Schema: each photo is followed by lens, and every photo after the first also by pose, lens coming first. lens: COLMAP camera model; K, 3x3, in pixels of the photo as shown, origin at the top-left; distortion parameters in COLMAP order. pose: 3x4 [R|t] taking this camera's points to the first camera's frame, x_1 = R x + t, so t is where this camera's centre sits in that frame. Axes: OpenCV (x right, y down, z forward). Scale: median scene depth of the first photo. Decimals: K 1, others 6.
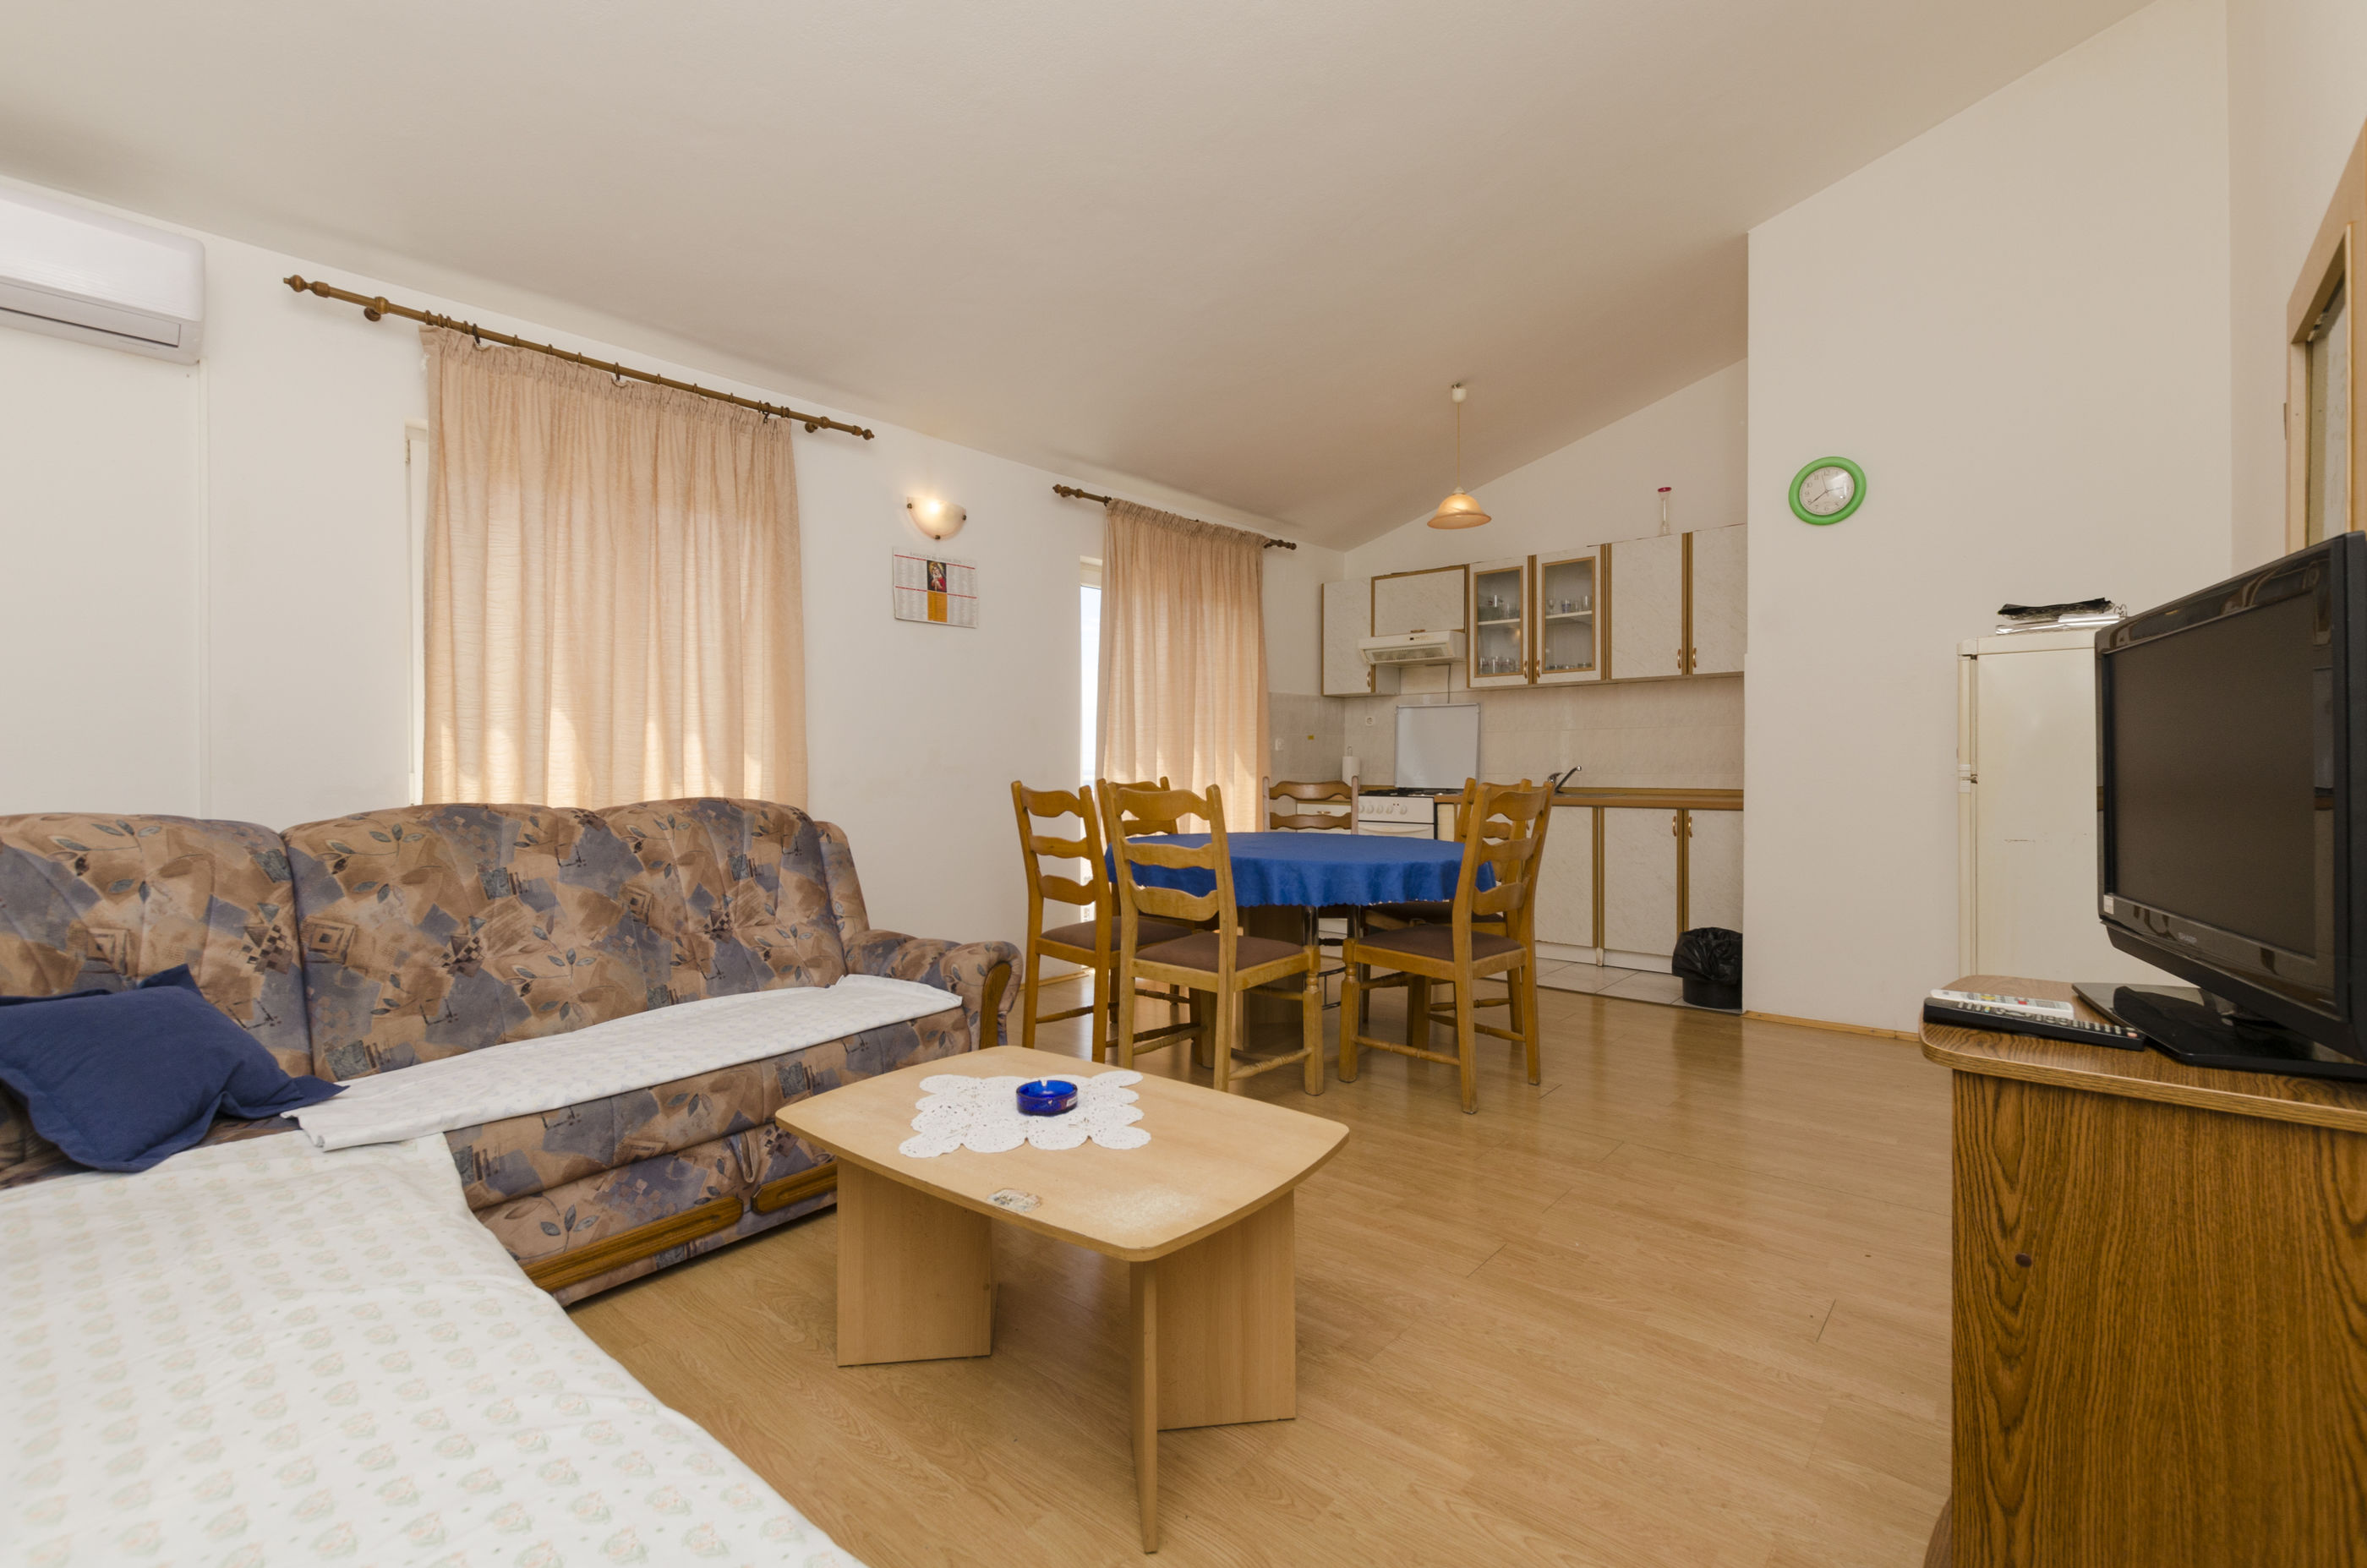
lens RADIAL K [[1029.1, 0, 1193.9], [0, 1029.1, 776.3], [0, 0, 1]] dist [0.007606, 0.000597]
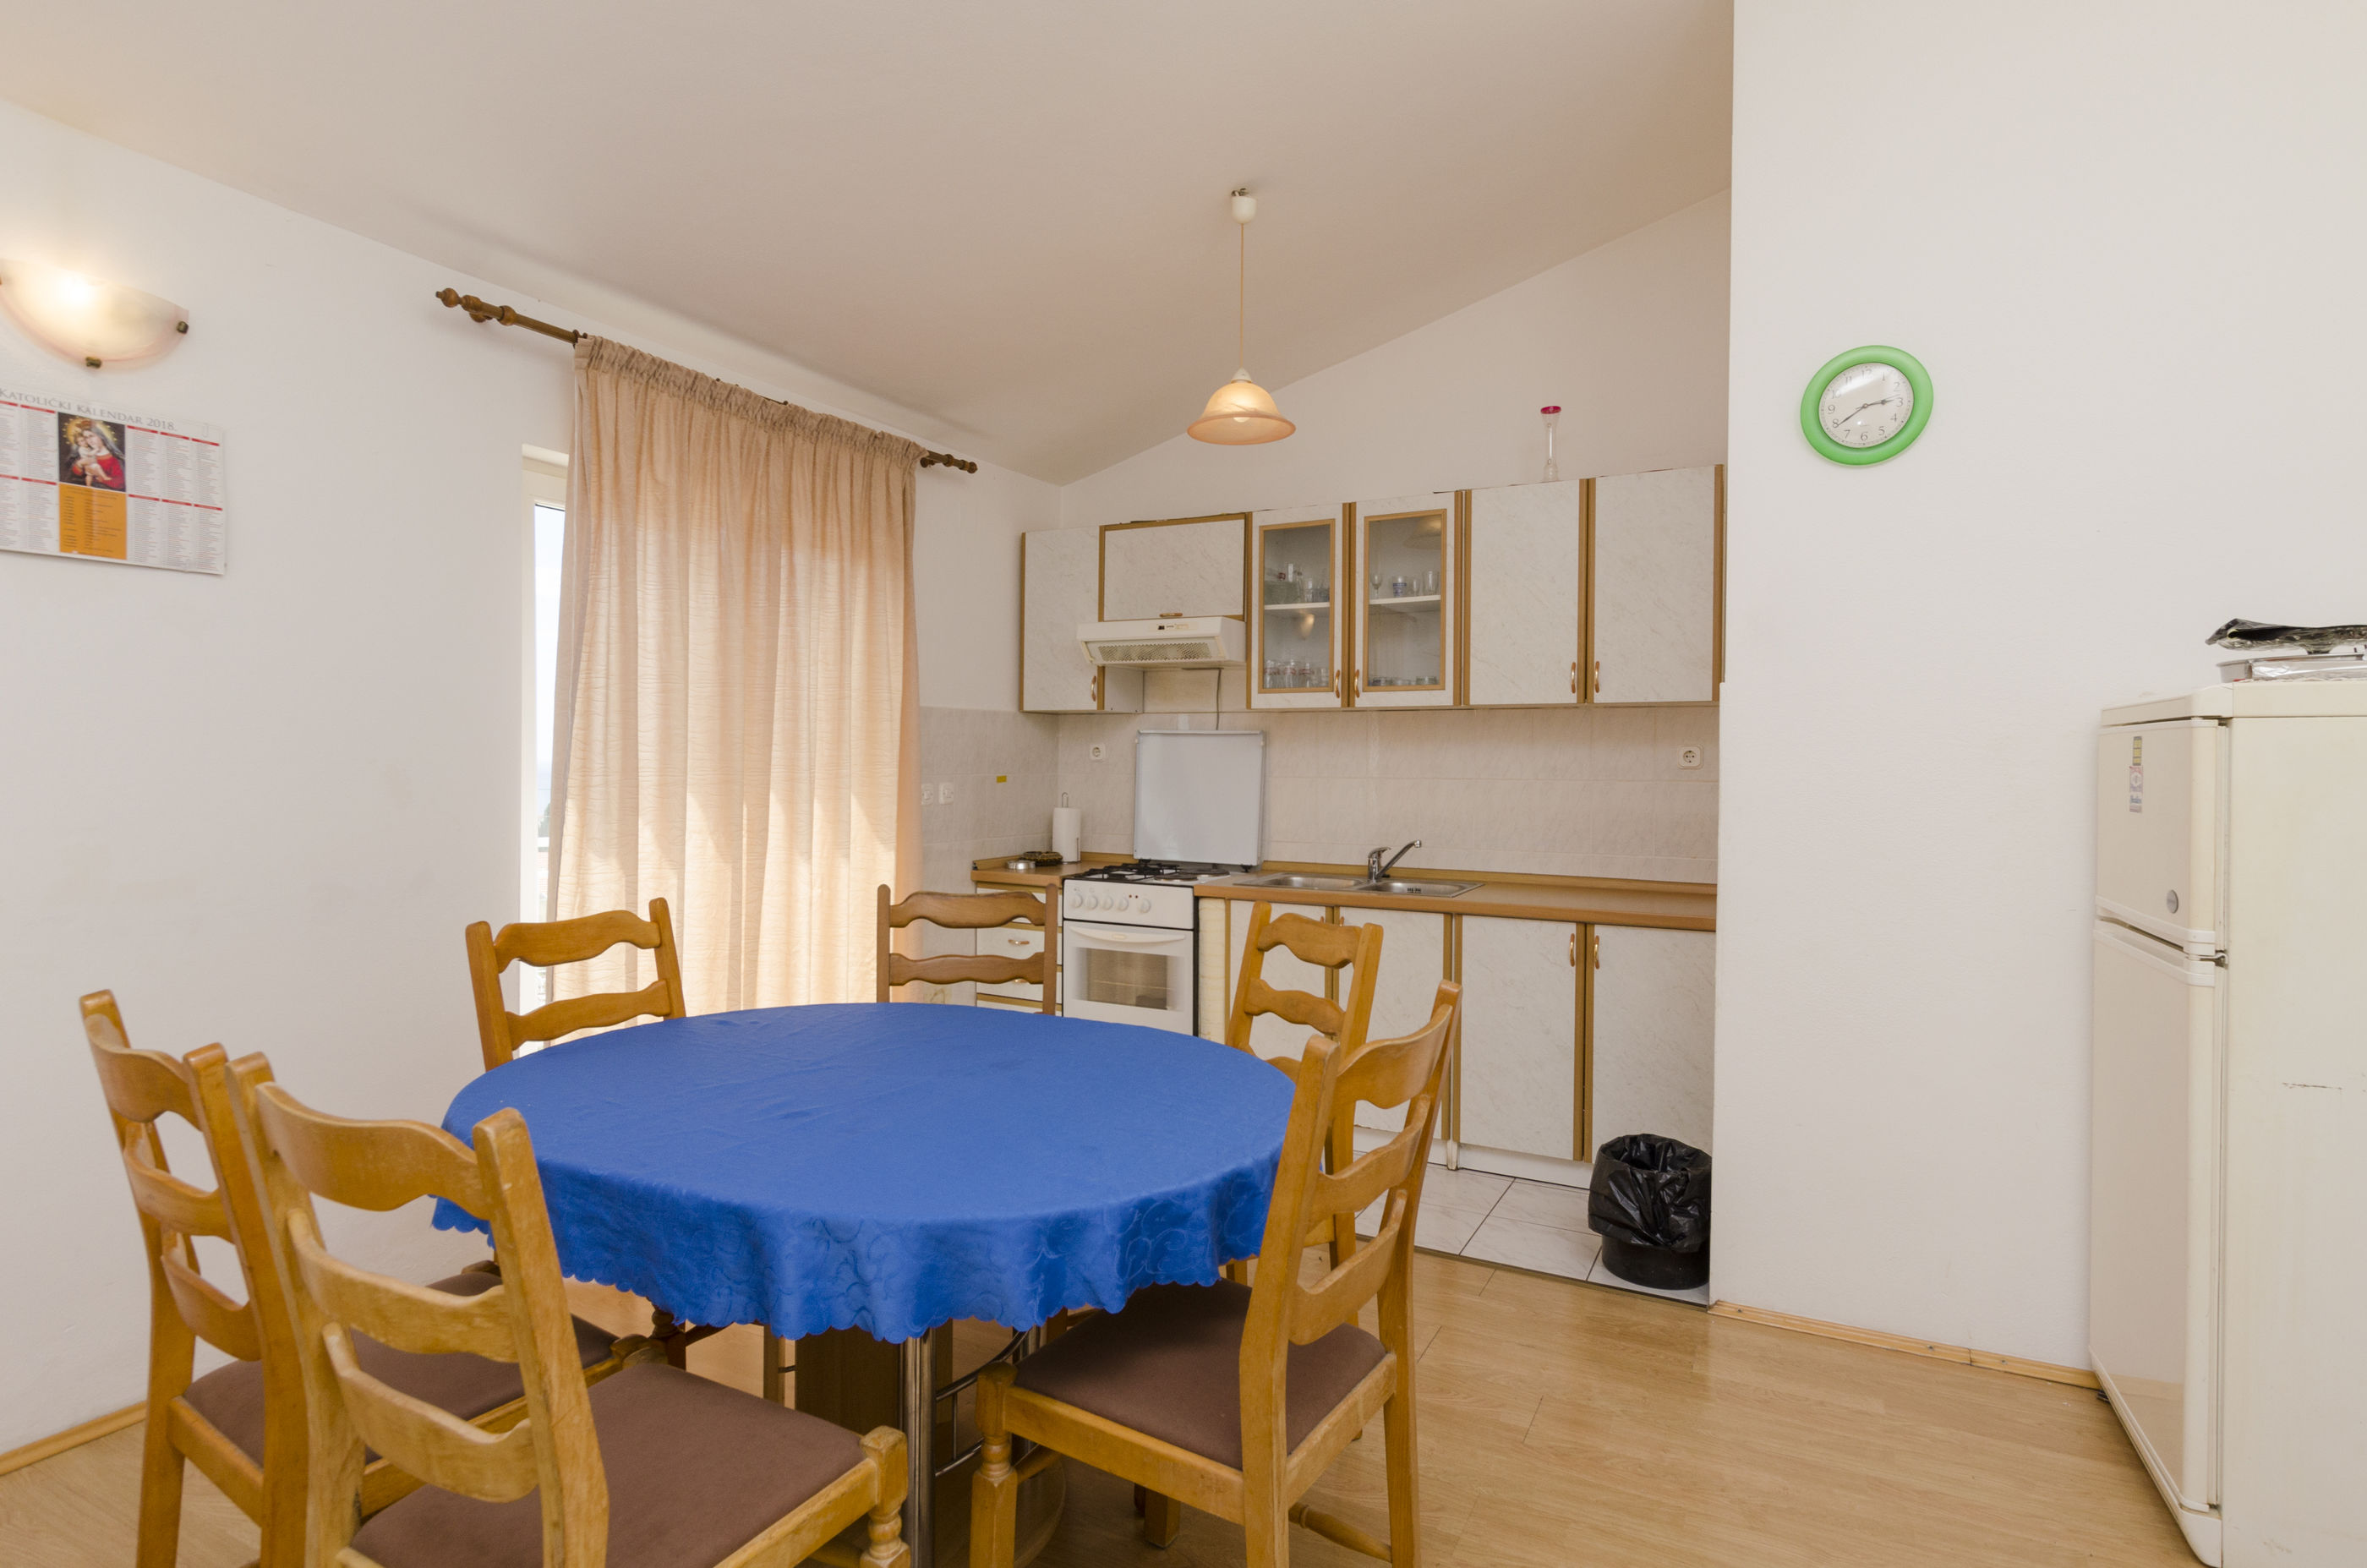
lens RADIAL K [[1227.3, 0, 1187.8], [0, 1227.3, 776.4], [0, 0, 1]] dist [0.005084, 0.001158]
pose [[0.974705, 0.009971, 0.223272, 0.071057], [-0.010054, 0.999949, -0.000766, -0.049490], [-0.223269, -0.001498, 0.974756, 0.312439]]
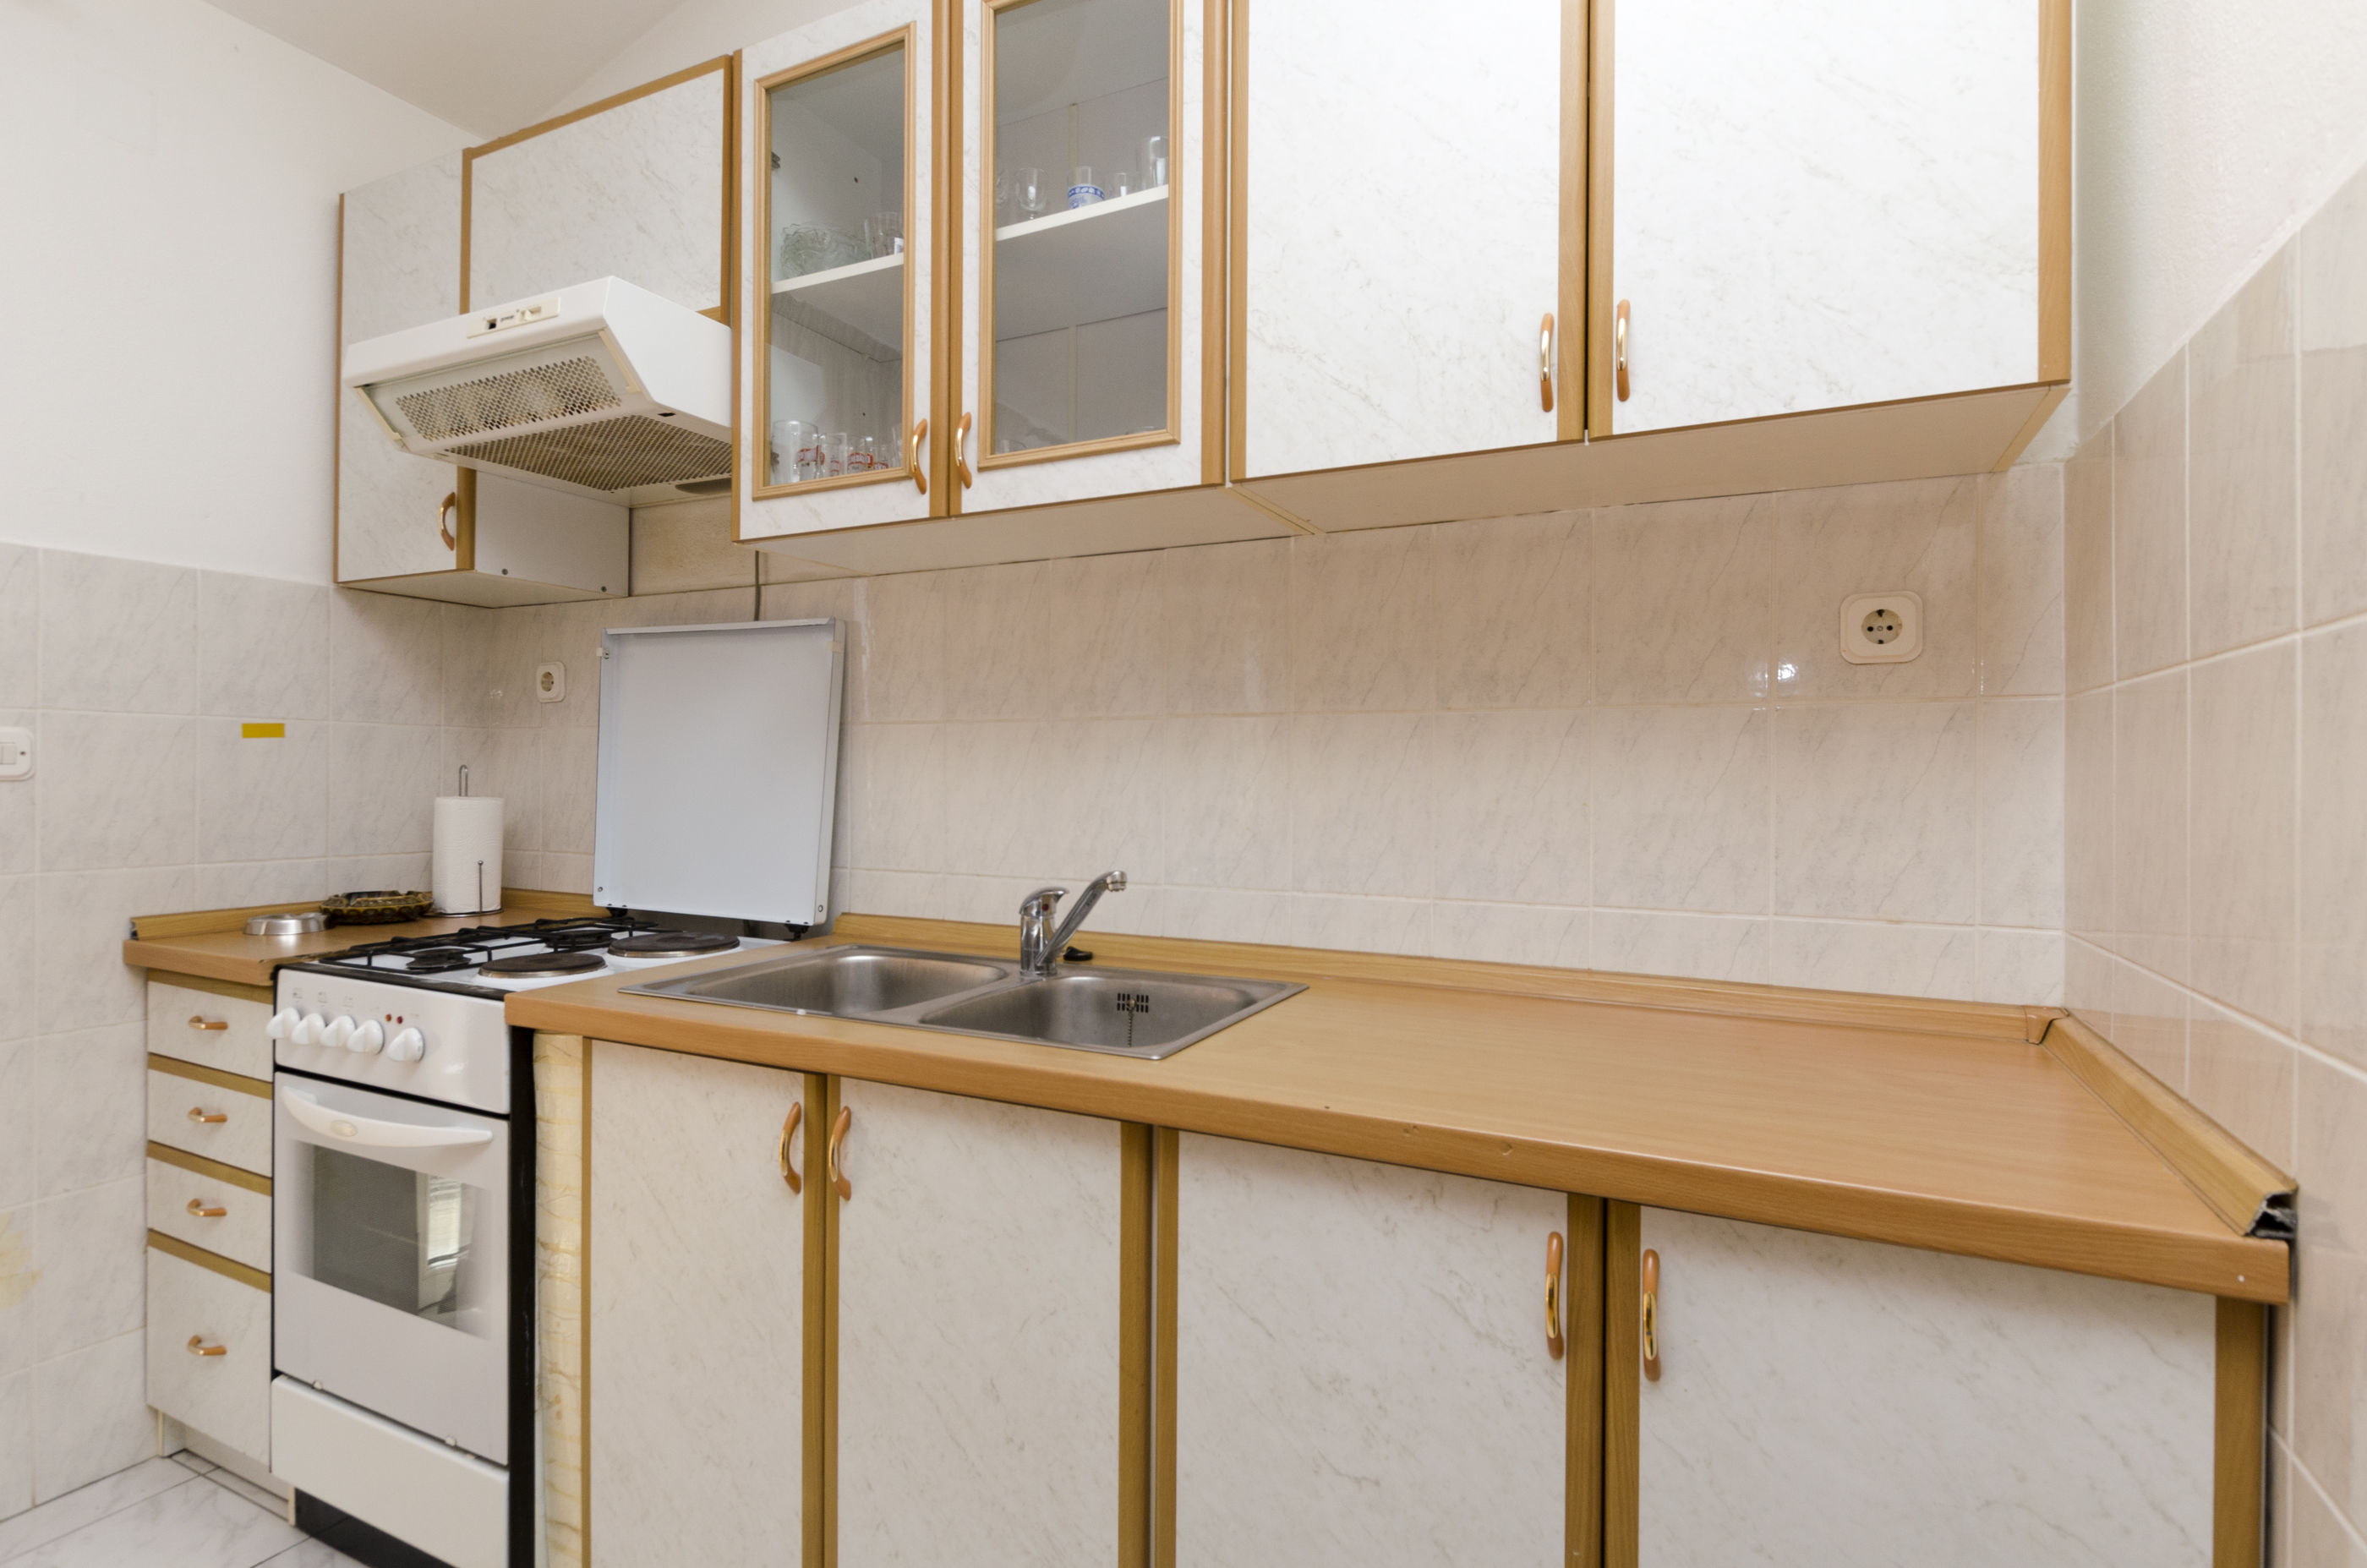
lens RADIAL K [[1152.8, 0, 1183.2], [0, 1152.8, 789.2], [0, 0, 1]] dist [0.021964, 0.000220]
pose [[0.969363, 0.010906, 0.245392, 0.341846], [-0.009806, 0.999936, -0.005704, -0.028022], [-0.245439, 0.003123, 0.969407, 0.785421]]
